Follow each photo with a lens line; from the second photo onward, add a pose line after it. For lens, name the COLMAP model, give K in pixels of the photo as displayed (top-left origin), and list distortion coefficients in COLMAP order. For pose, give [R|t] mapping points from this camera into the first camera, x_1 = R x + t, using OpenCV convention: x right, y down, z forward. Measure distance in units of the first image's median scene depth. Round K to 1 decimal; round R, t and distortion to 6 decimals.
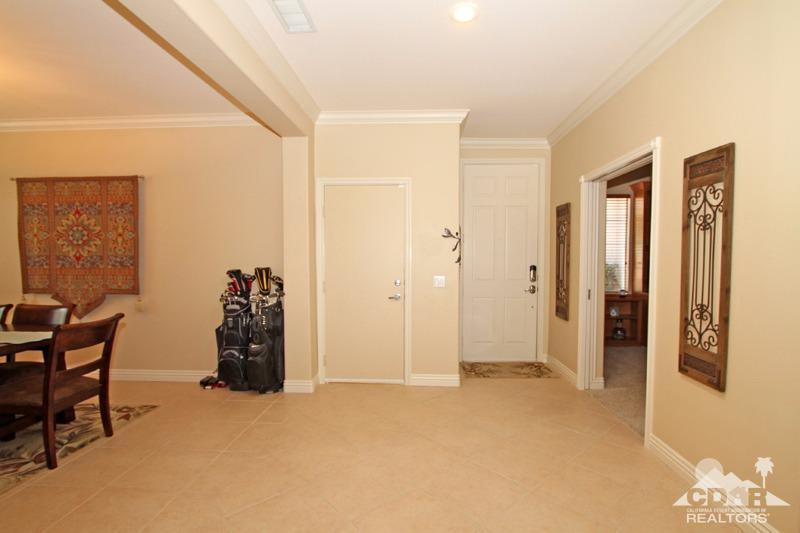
lens RADIAL K [[381.5, 0, 401.9], [0, 381.5, 272.0], [0, 0, 1]] dist [-0.004178, -0.000443]
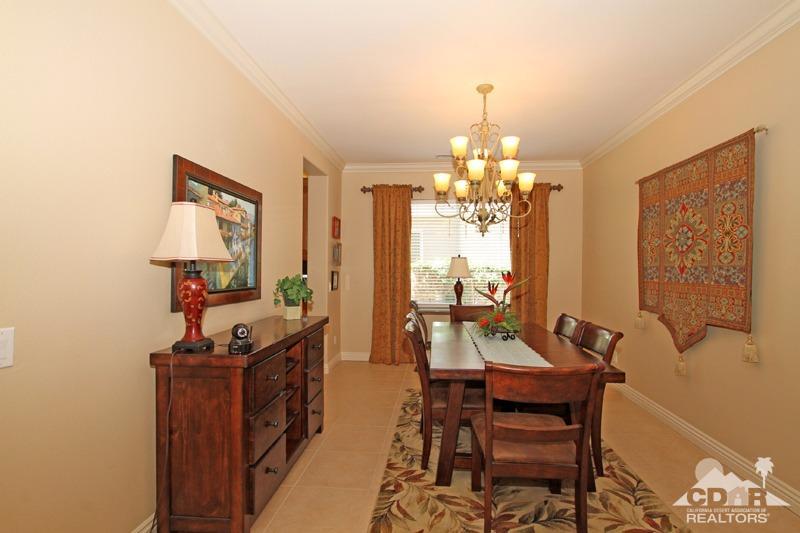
lens RADIAL K [[385.1, 0, 406.7], [0, 385.1, 273.7], [0, 0, 1]] dist [-0.021053, 0.000163]
pose [[-0.028481, 0.015193, -0.999479, -0.098215], [-0.042244, 0.998973, 0.016389, -0.018698], [0.998701, 0.042688, -0.027810, 0.488682]]
